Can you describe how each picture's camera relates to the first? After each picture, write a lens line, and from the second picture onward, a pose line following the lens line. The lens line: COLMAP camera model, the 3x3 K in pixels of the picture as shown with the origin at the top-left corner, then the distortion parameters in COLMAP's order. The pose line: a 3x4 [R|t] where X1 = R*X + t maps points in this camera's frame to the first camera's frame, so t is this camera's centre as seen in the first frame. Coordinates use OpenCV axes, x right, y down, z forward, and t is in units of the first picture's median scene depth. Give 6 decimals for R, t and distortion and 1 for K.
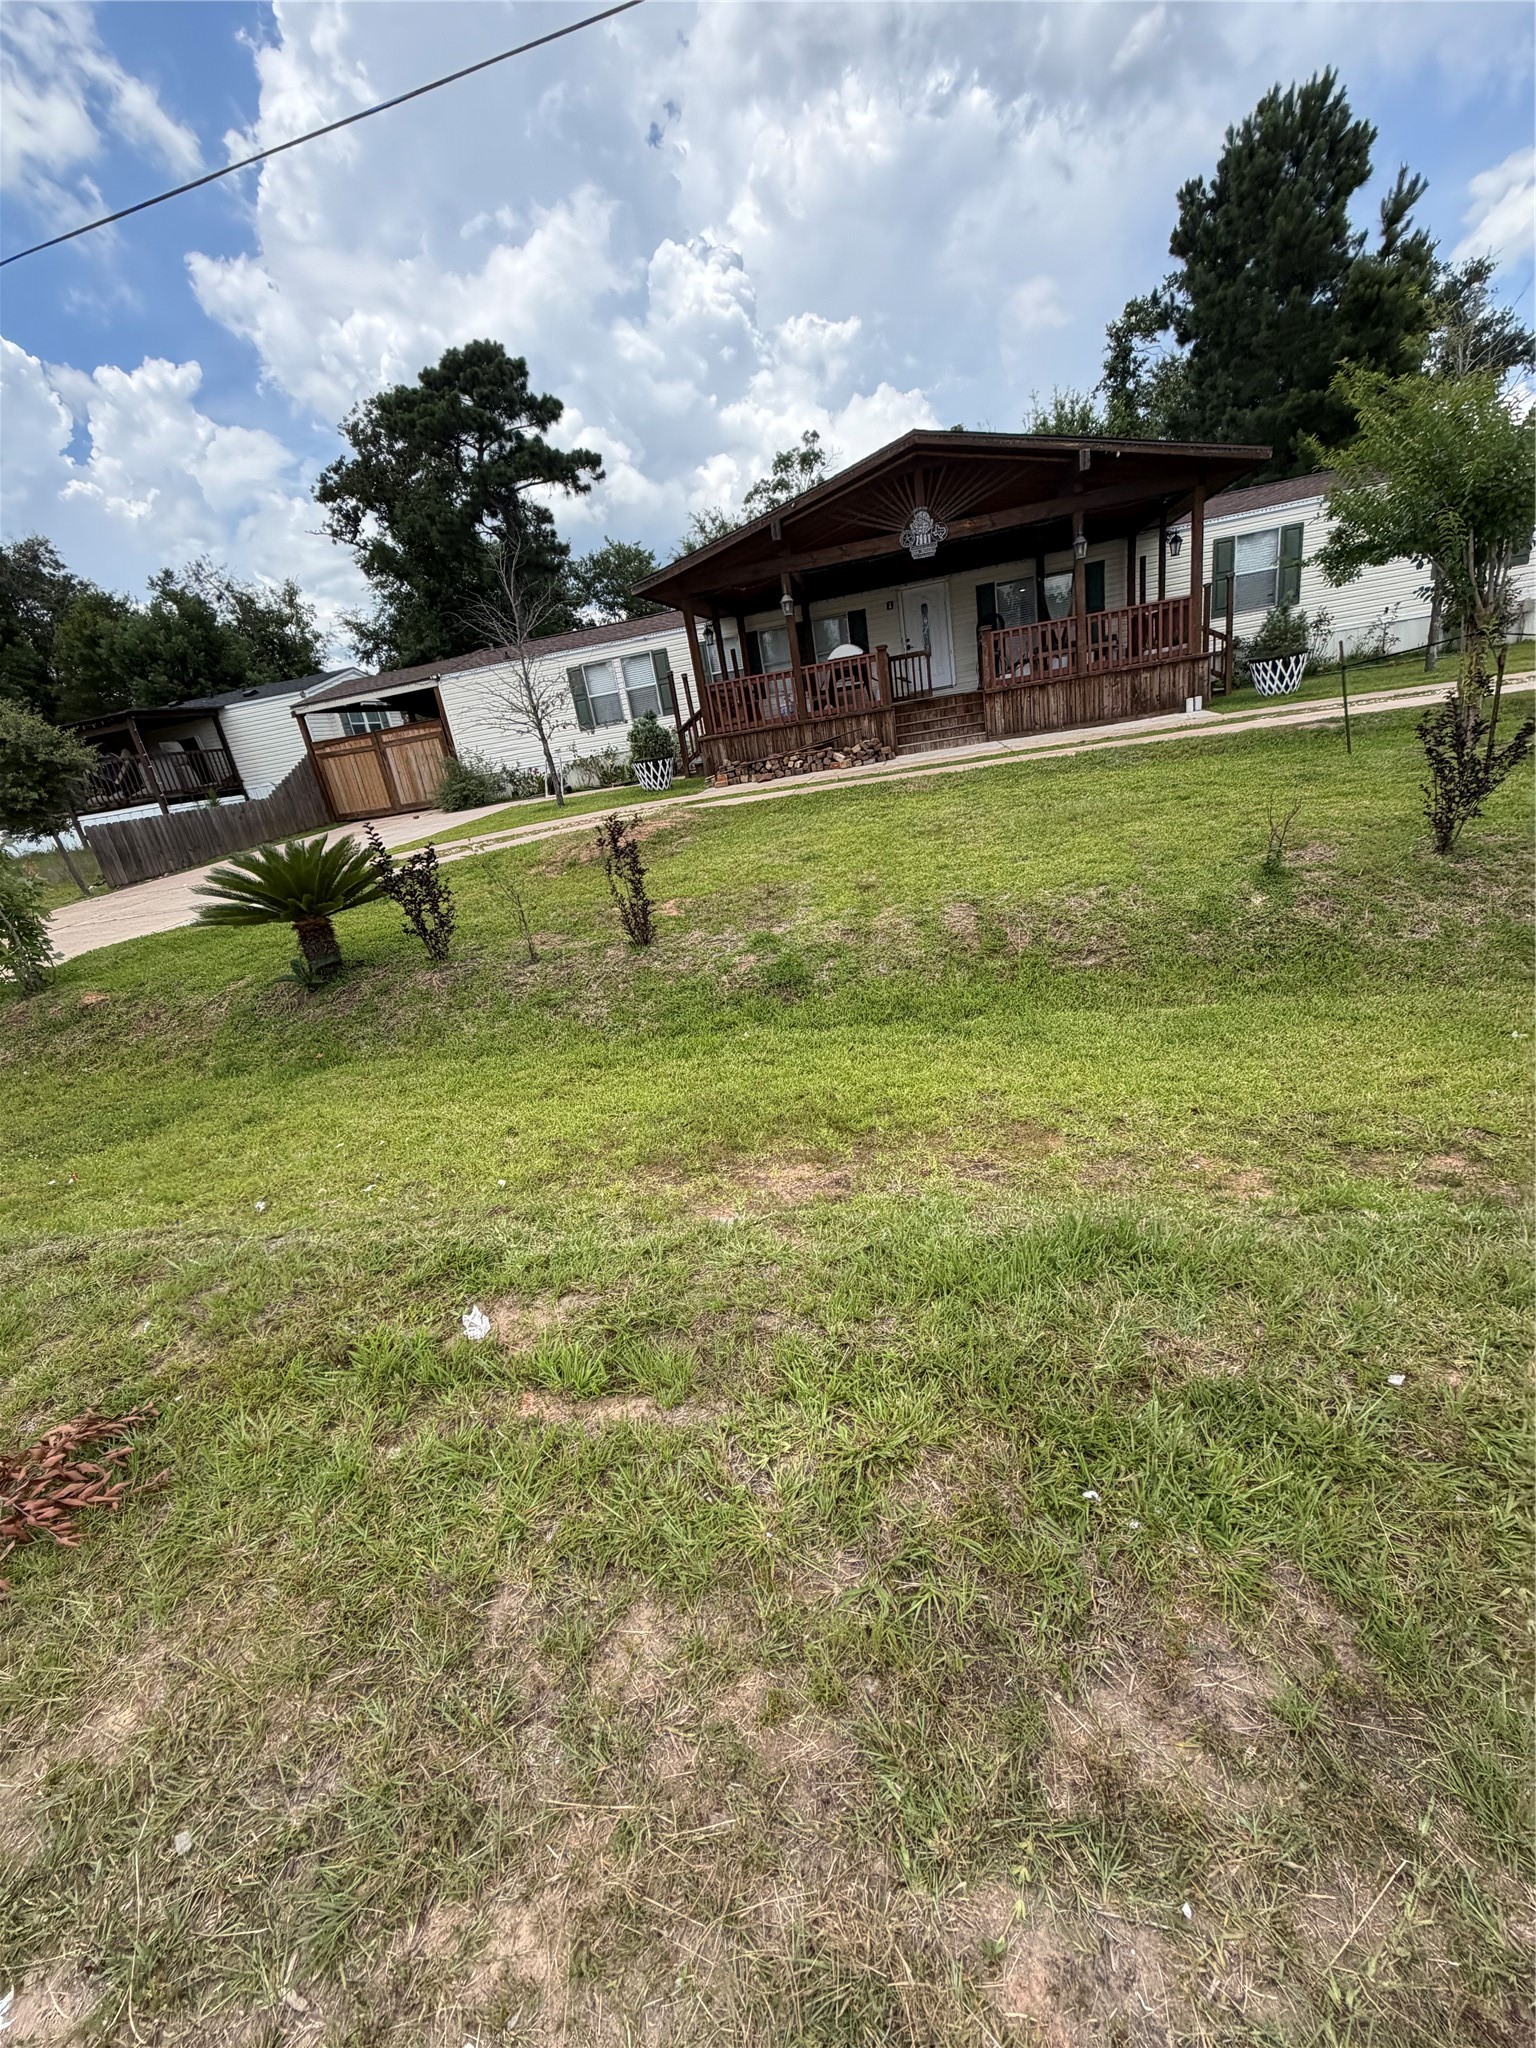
lens RADIAL K [[813.1, 0, 764.9], [0, 813.1, 1022.9], [0, 0, 1]] dist [-0.000491, 0.000114]
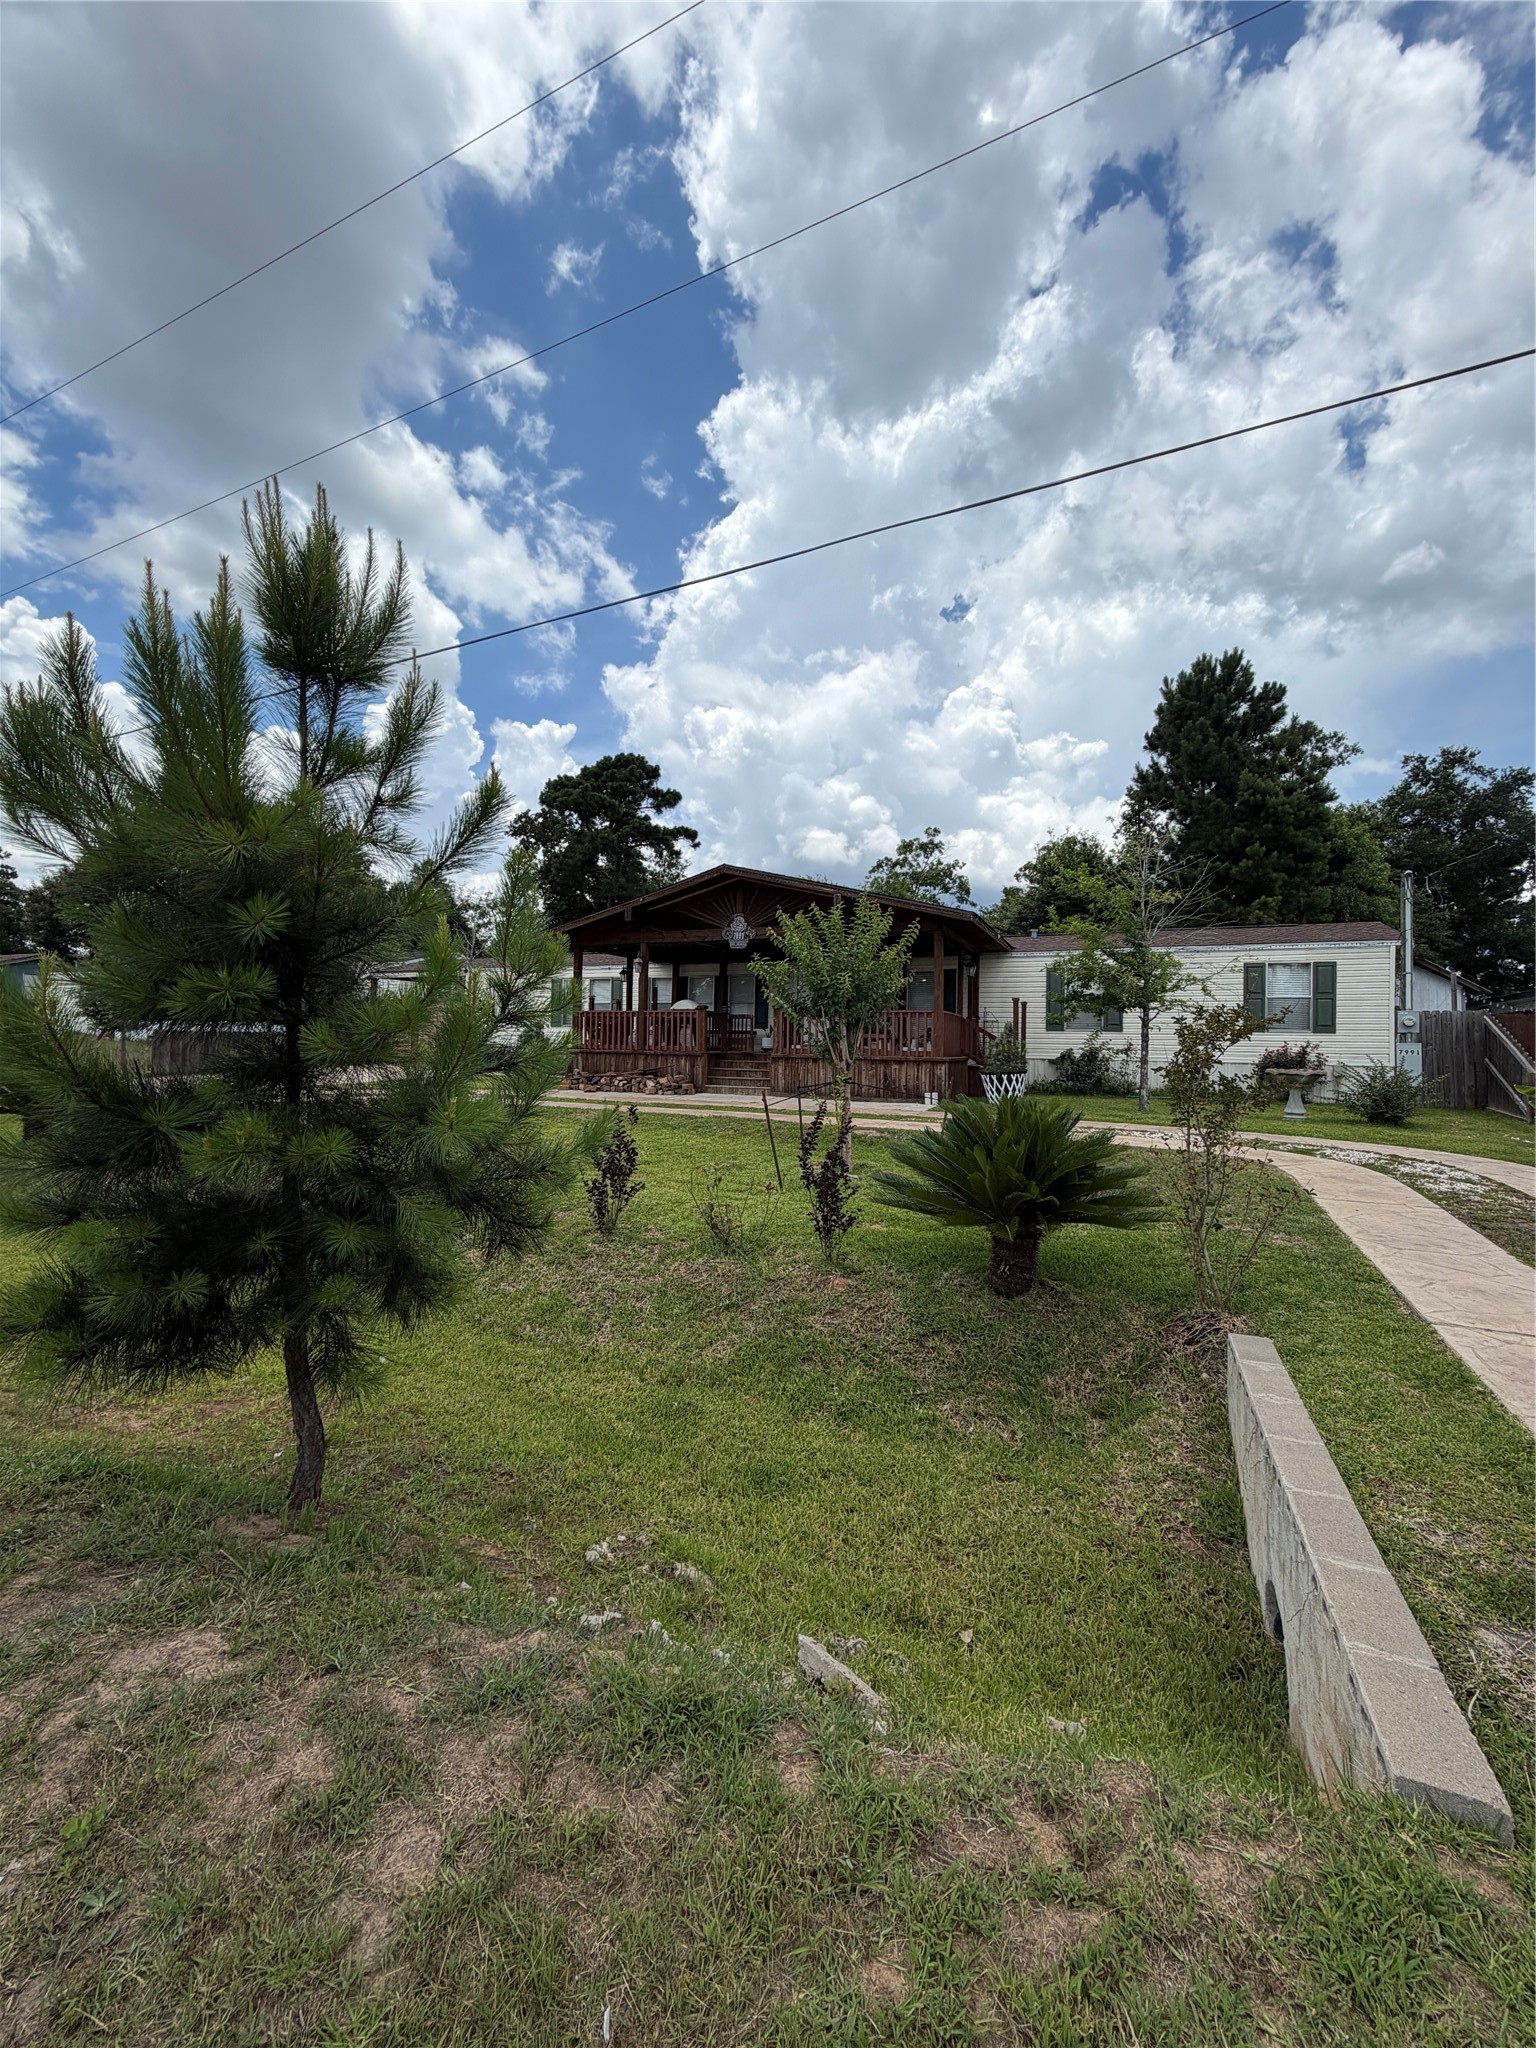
lens RADIAL K [[813.1, 0, 764.9], [0, 813.1, 1022.9], [0, 0, 1]] dist [-0.000491, 0.000114]
pose [[0.955987, 0.168046, -0.240518, 0.402268], [-0.242256, 0.914543, -0.323919, -0.049106], [0.165530, 0.367929, 0.915001, -0.074612]]
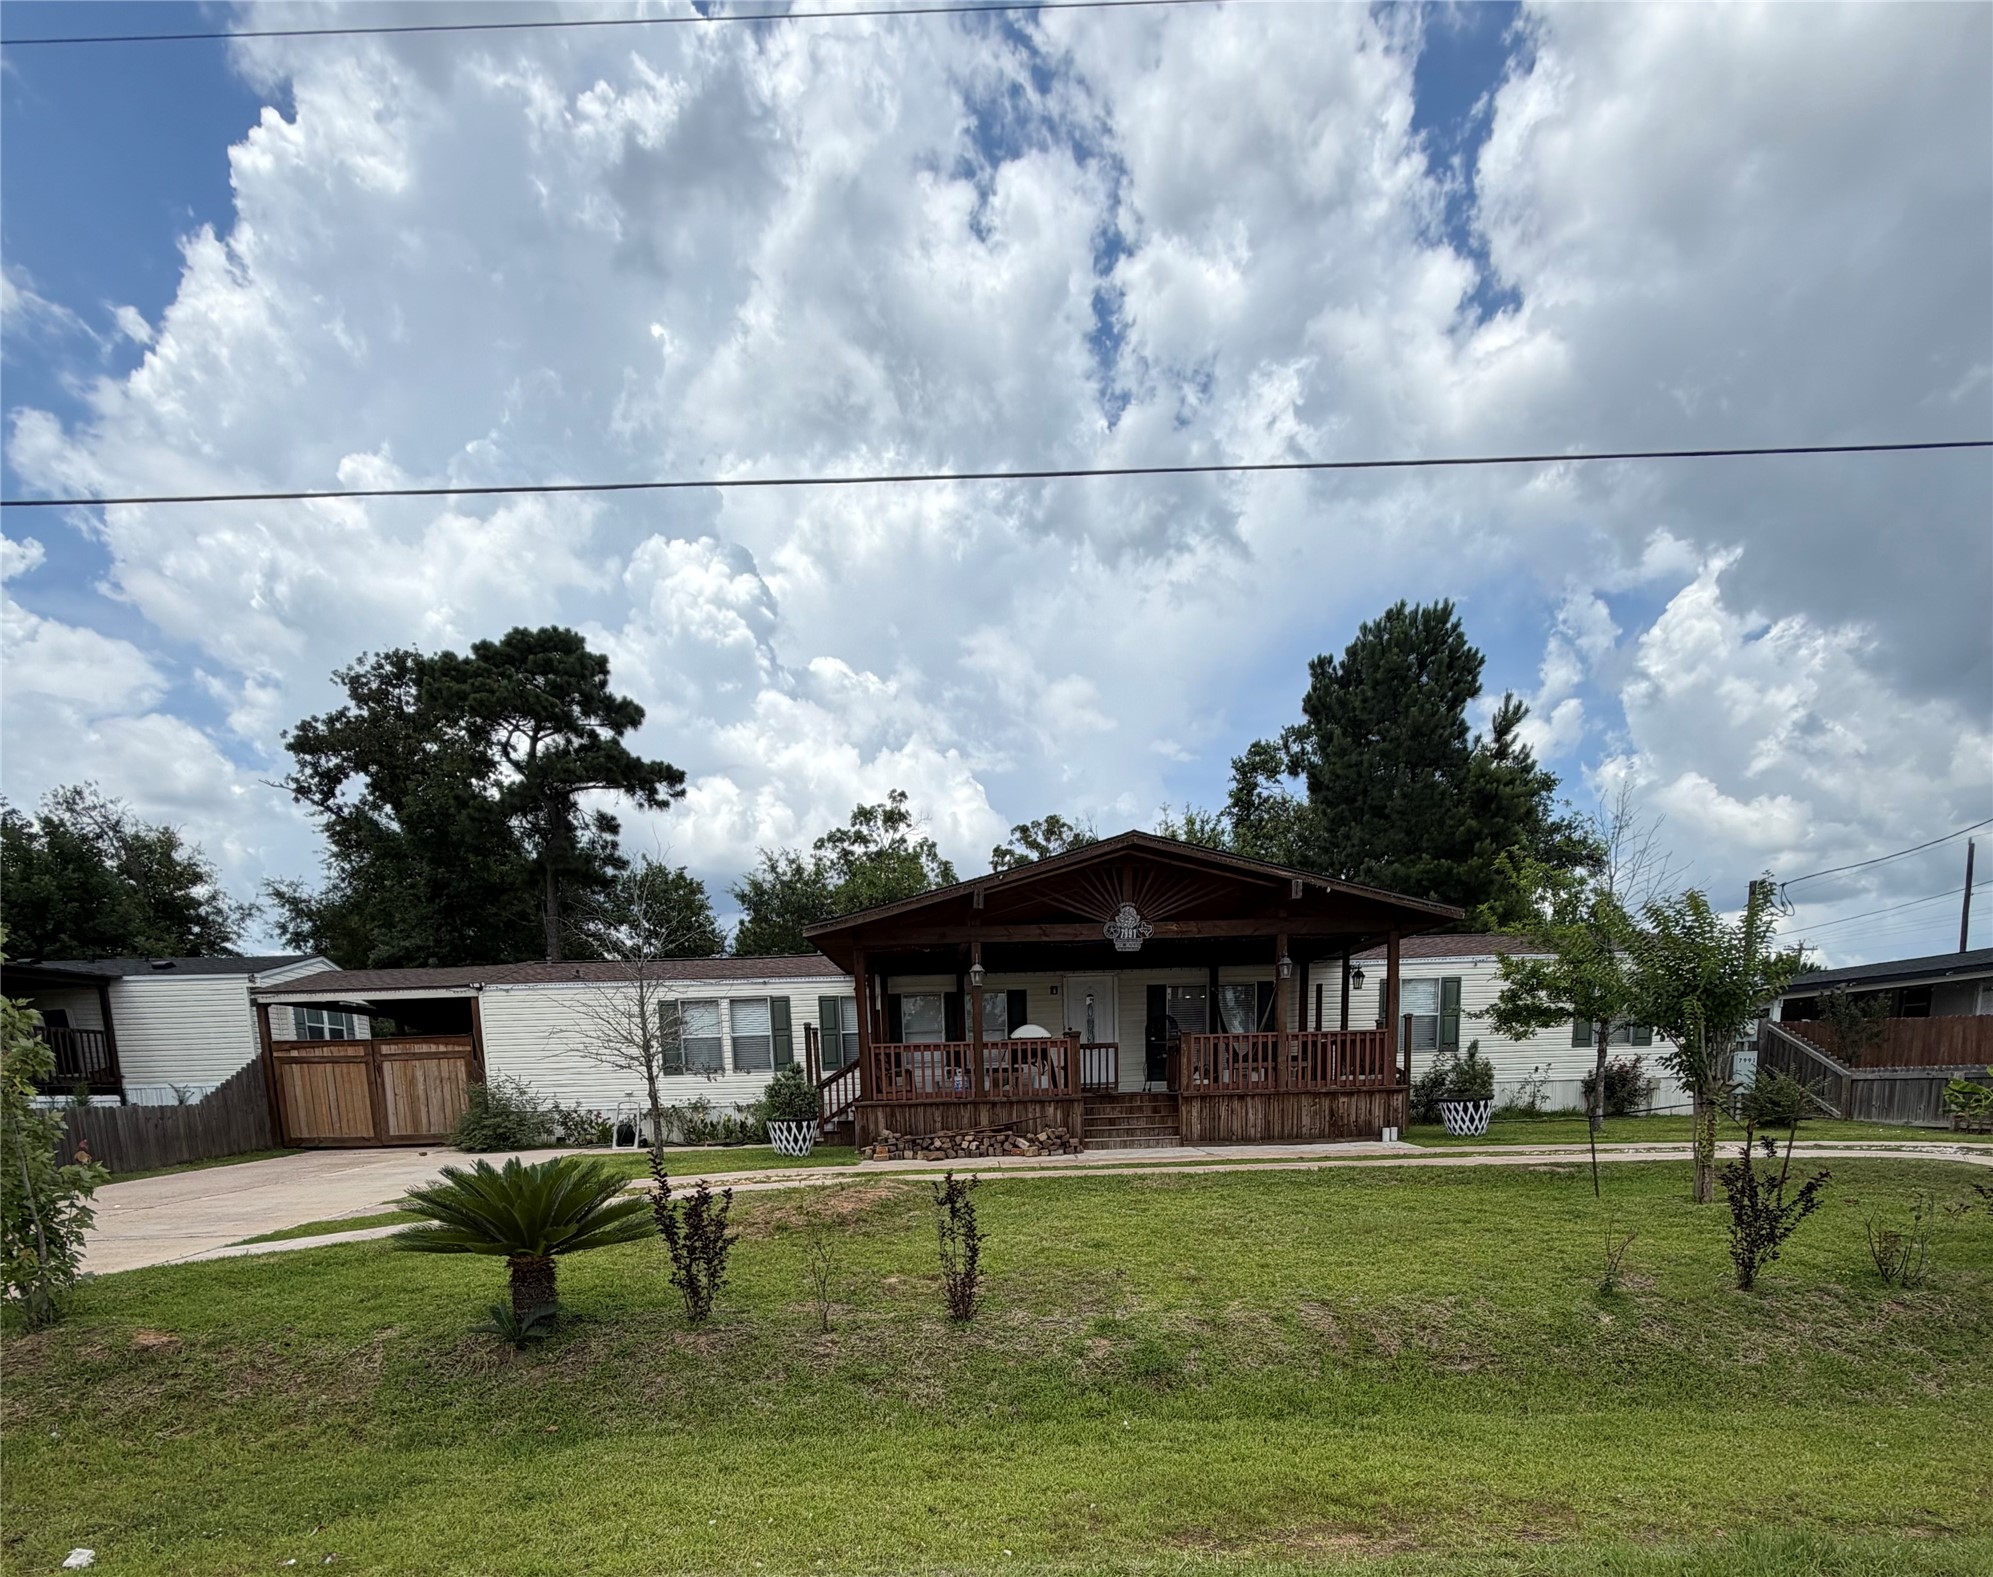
lens RADIAL K [[1058.7, 0, 994.8], [0, 1058.7, 1252.1], [0, 0, 1]] dist [0.001045, -0.000845]
pose [[0.969557, 0.094995, 0.225688, -0.139603], [-0.043678, 0.973994, -0.222325, 0.030224], [-0.240939, 0.205700, 0.948492, -0.033463]]
